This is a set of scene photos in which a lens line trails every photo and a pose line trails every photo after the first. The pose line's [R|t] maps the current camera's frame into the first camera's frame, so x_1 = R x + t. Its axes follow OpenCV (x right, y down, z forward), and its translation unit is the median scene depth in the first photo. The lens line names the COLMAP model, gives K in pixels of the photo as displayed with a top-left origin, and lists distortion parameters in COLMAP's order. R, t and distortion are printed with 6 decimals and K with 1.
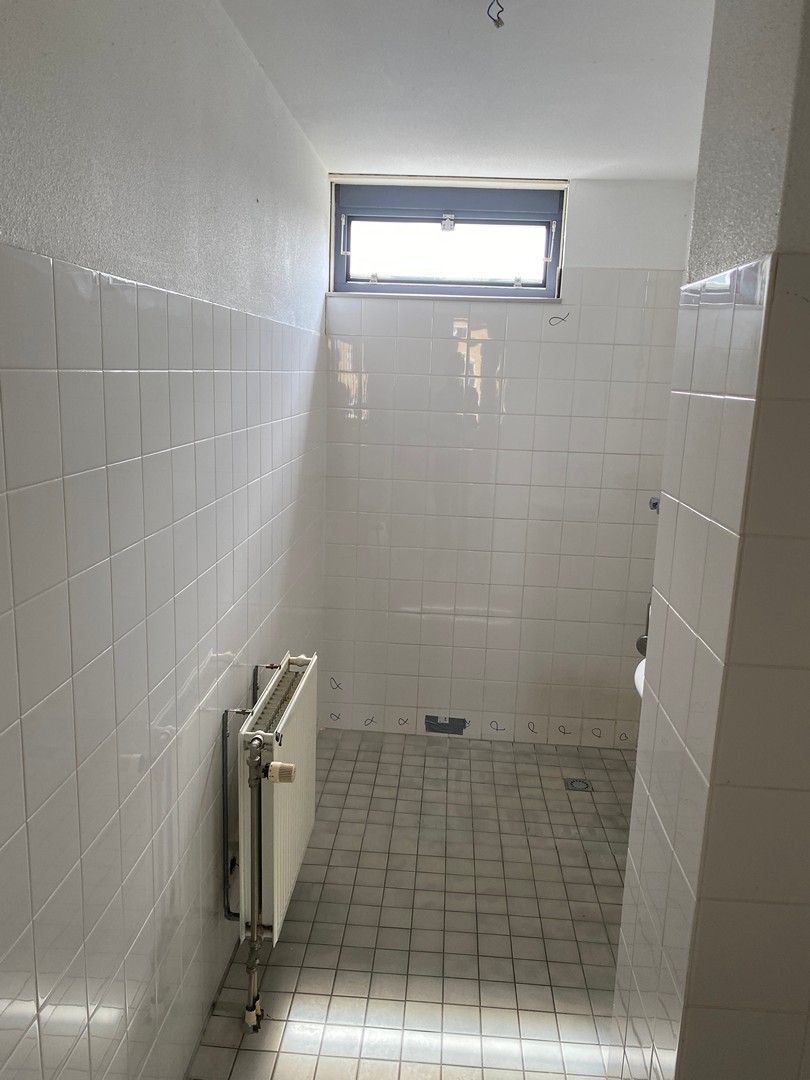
lens RADIAL K [[829.4, 0, 401.1], [0, 829.4, 539.3], [0, 0, 1]] dist [0.030709, -0.040204]
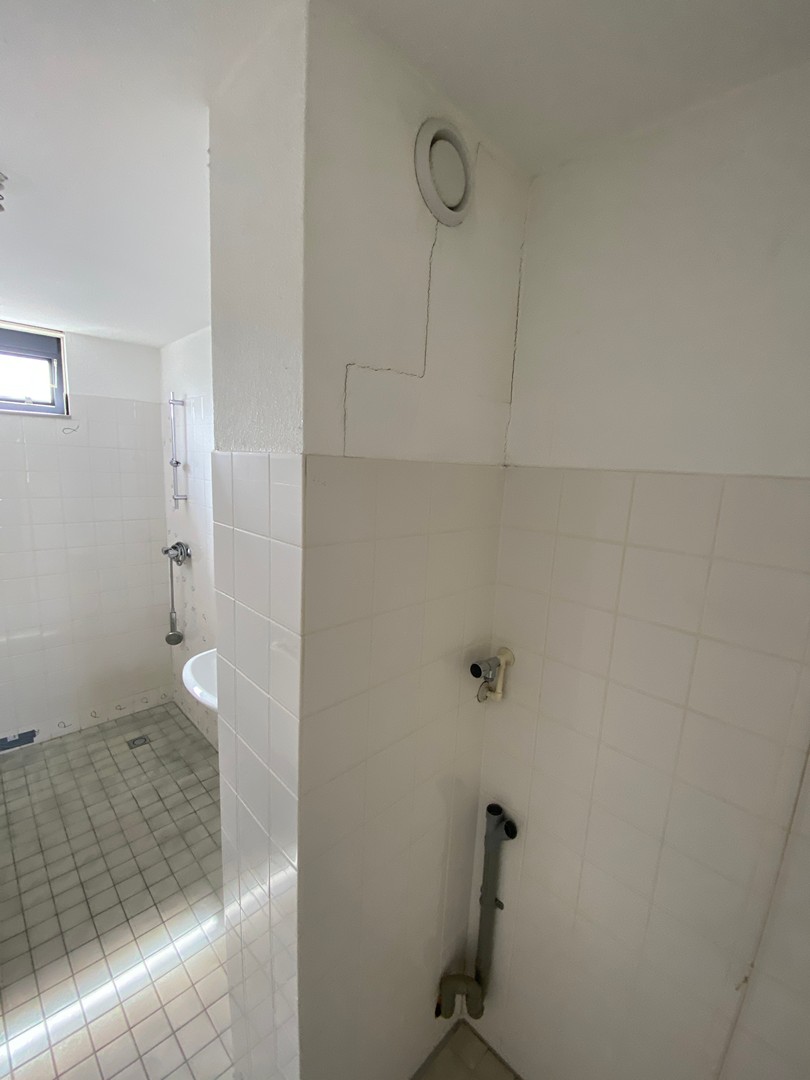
lens RADIAL K [[439.9, 0, 403.8], [0, 439.9, 535.5], [0, 0, 1]] dist [0.017430, -0.020046]
pose [[0.662566, -0.129772, 0.737676, -0.009605], [0.125940, 0.990156, 0.061071, -0.063325], [-0.738340, 0.052440, 0.672387, 0.096584]]
